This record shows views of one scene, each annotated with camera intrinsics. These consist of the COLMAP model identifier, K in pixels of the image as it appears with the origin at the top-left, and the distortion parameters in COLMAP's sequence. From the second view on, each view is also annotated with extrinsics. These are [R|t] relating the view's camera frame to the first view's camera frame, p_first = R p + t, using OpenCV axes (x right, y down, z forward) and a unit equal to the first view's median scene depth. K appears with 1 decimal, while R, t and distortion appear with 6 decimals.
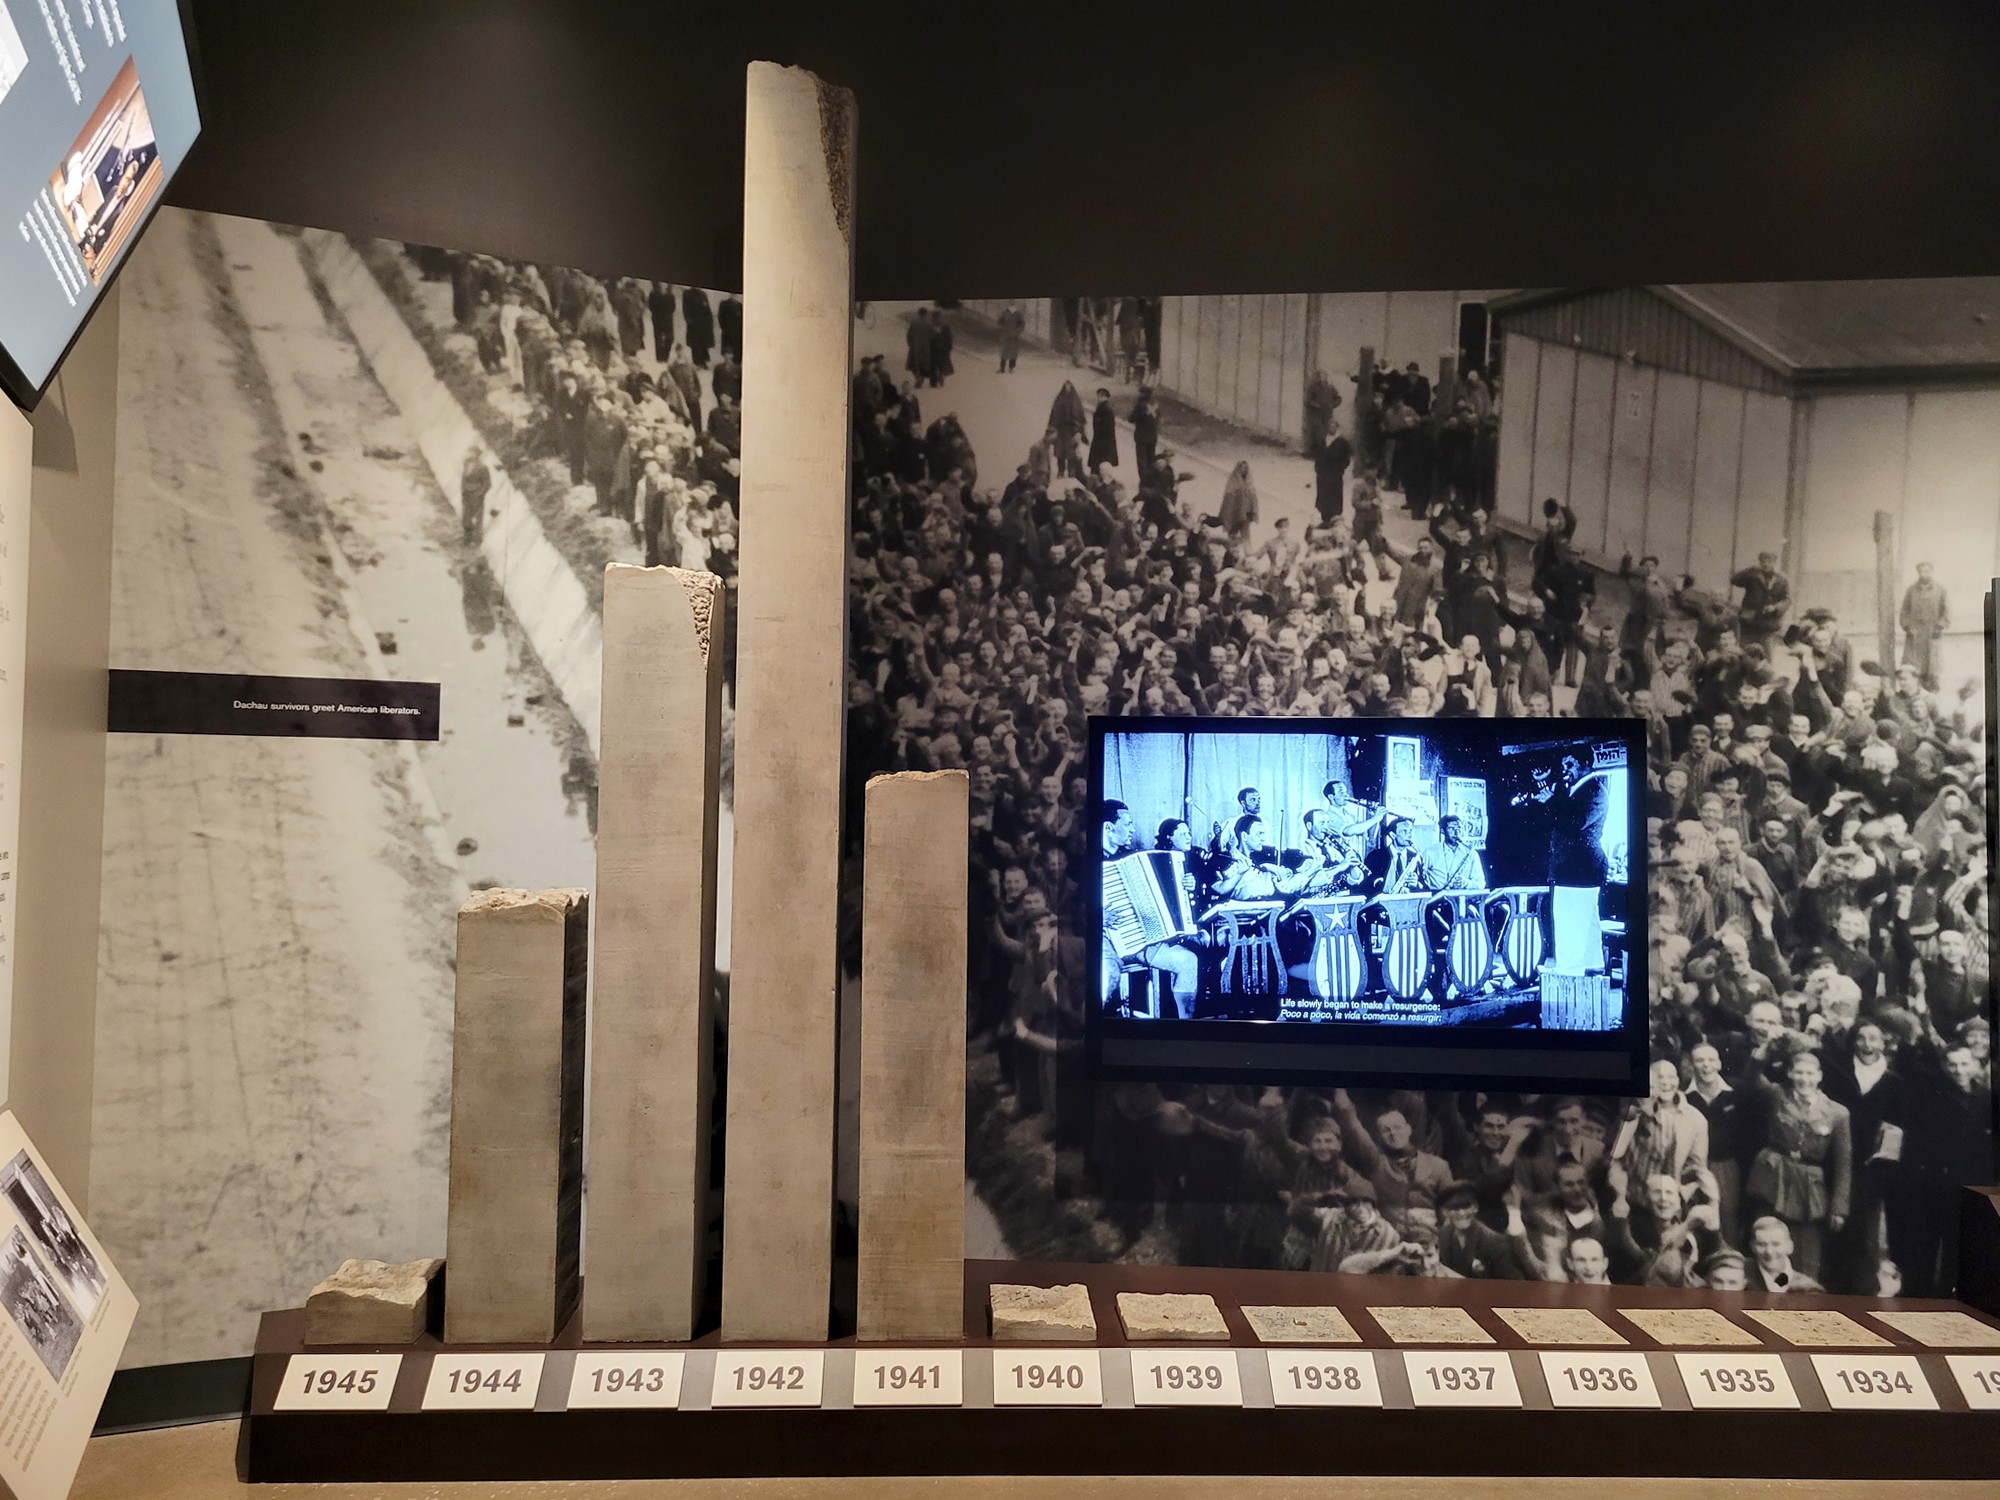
lens RADIAL K [[1510.7, 0, 997.5], [0, 1510.7, 749.1], [0, 0, 1]] dist [0.036073, -0.020546]
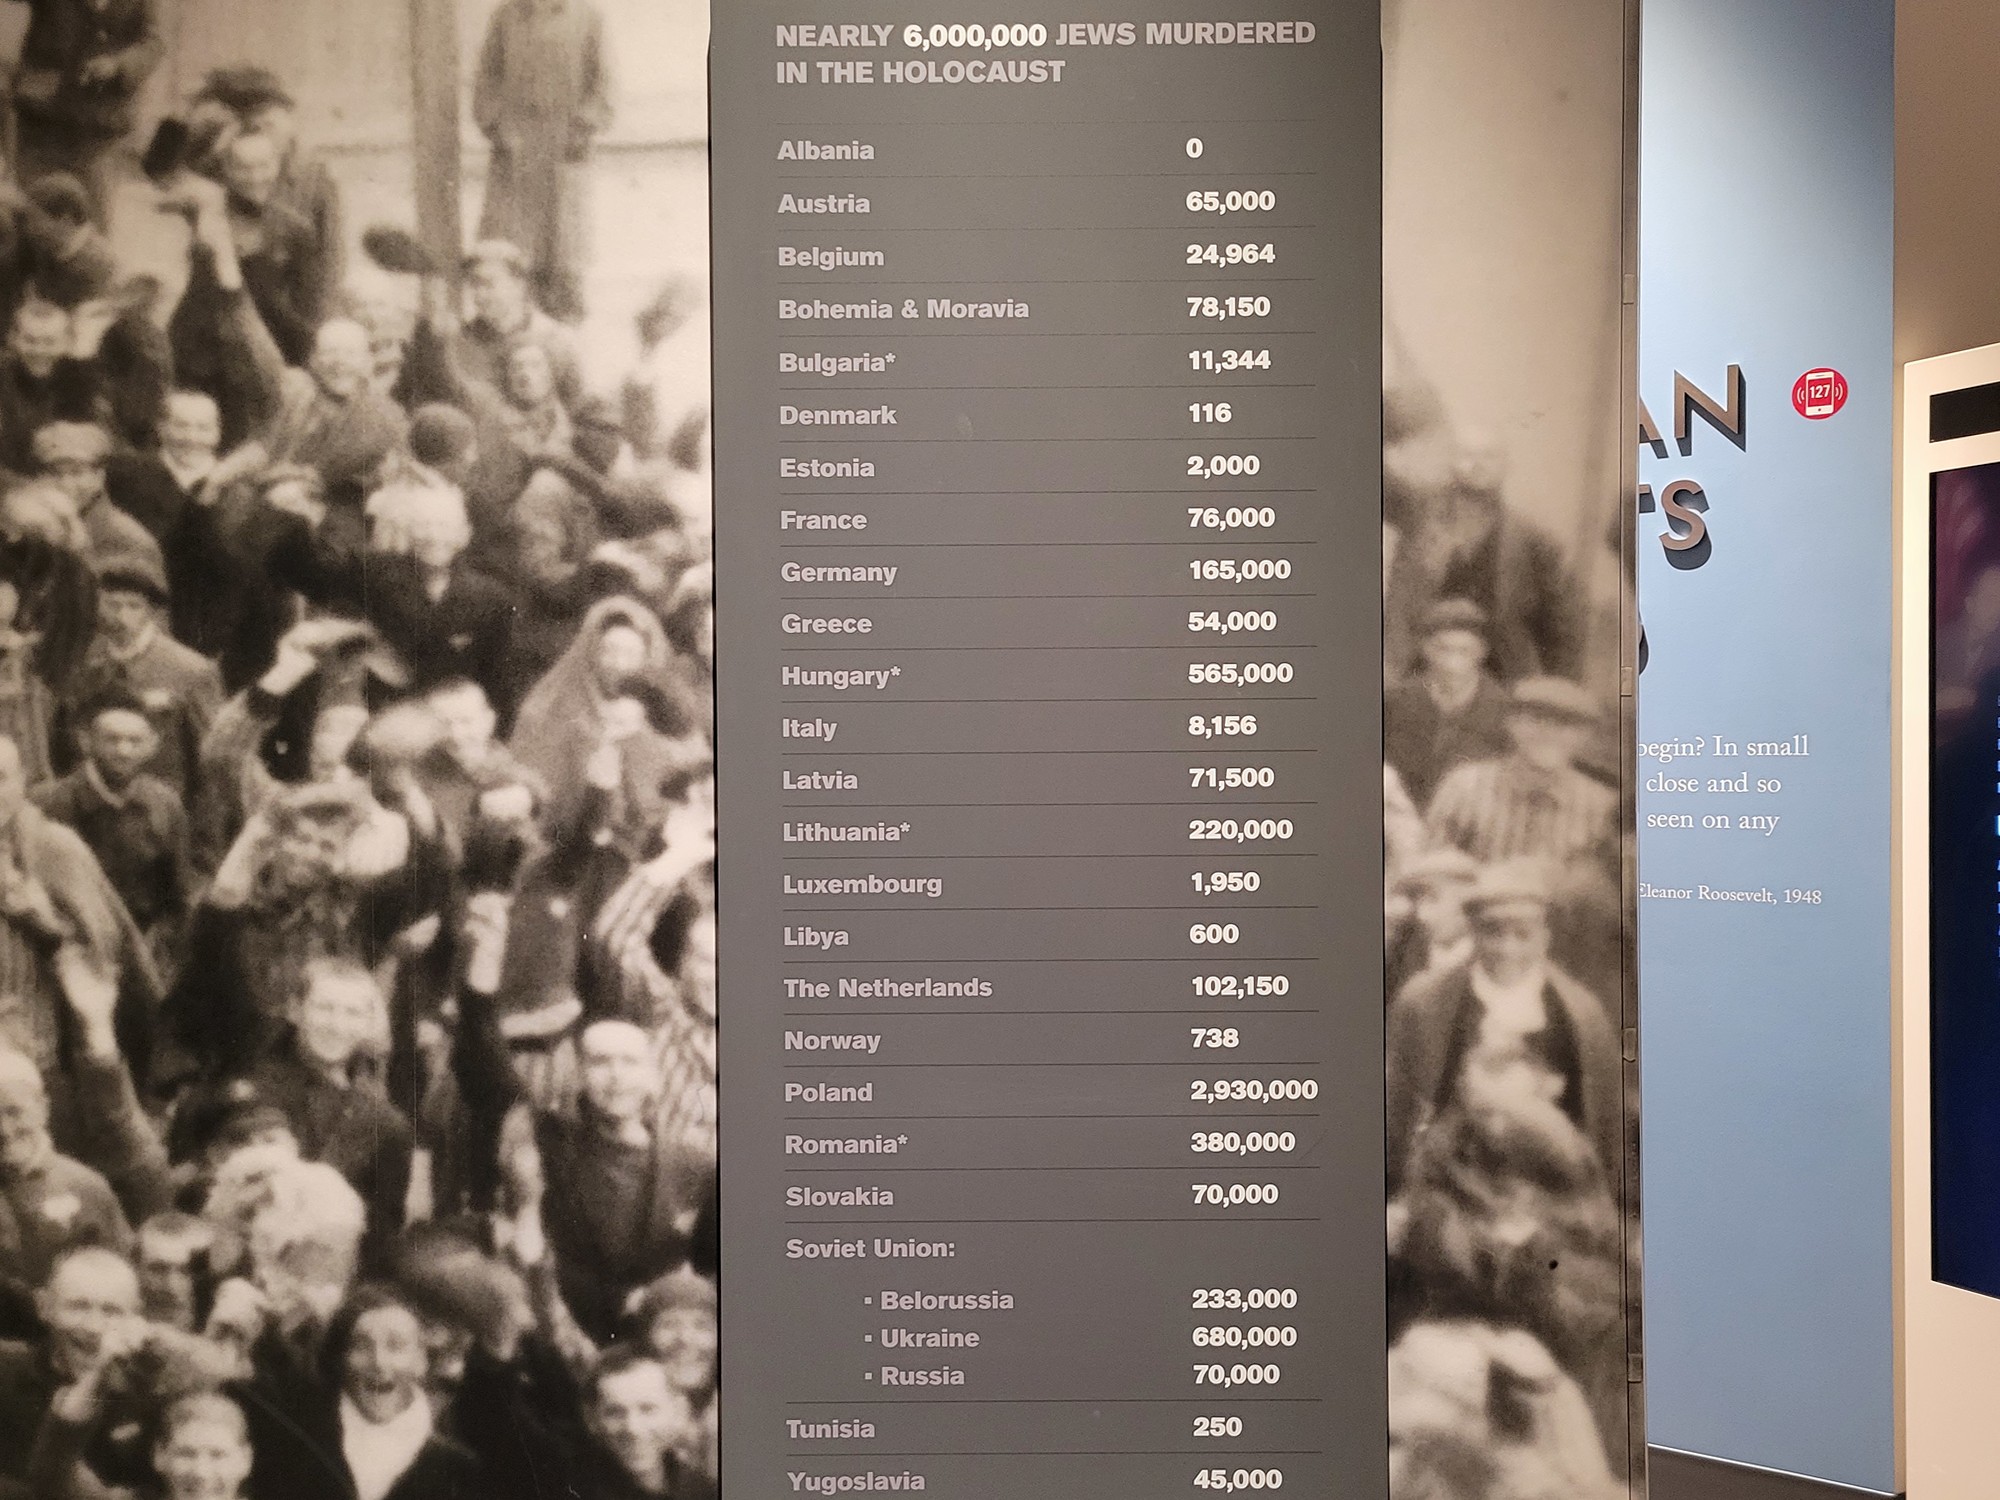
lens RADIAL K [[1510.7, 0, 999.4], [0, 1510.7, 750.5], [0, 0, 1]] dist [0.036073, -0.020546]
pose [[0.995302, -0.017003, 0.095312, 0.672624], [0.012581, 0.998825, 0.046809, 0.042830], [-0.095996, -0.045390, 0.994346, 0.650392]]
